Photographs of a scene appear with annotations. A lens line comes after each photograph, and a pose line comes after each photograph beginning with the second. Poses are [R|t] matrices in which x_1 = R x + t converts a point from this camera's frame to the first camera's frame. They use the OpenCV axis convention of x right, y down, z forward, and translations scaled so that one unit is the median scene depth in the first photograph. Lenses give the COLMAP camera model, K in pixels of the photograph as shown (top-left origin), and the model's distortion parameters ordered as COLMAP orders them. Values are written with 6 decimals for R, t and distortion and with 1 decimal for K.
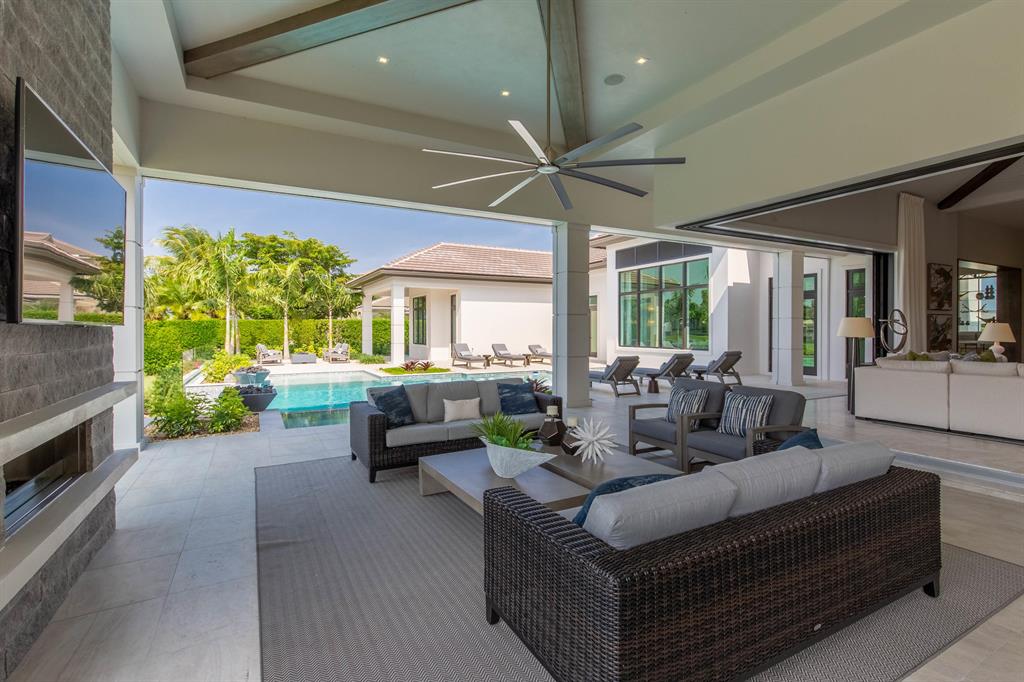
lens RADIAL K [[471.3, 0, 494.9], [0, 471.3, 334.4], [0, 0, 1]] dist [0.004276, 0.001182]
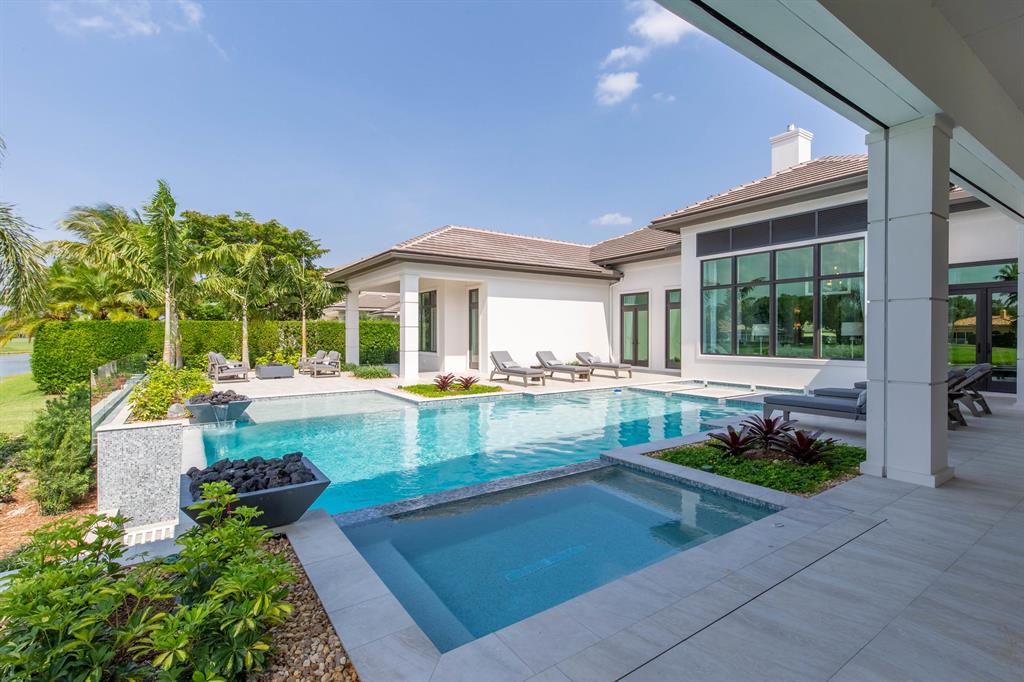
lens RADIAL K [[471.3, 0, 508.0], [0, 471.3, 339.9], [0, 0, 1]] dist [0.004276, 0.001182]
pose [[0.992165, -0.000752, 0.124932, -0.126284], [0.000558, 0.999999, 0.001587, -0.000042], [-0.124933, -0.001504, 0.992164, 0.200766]]
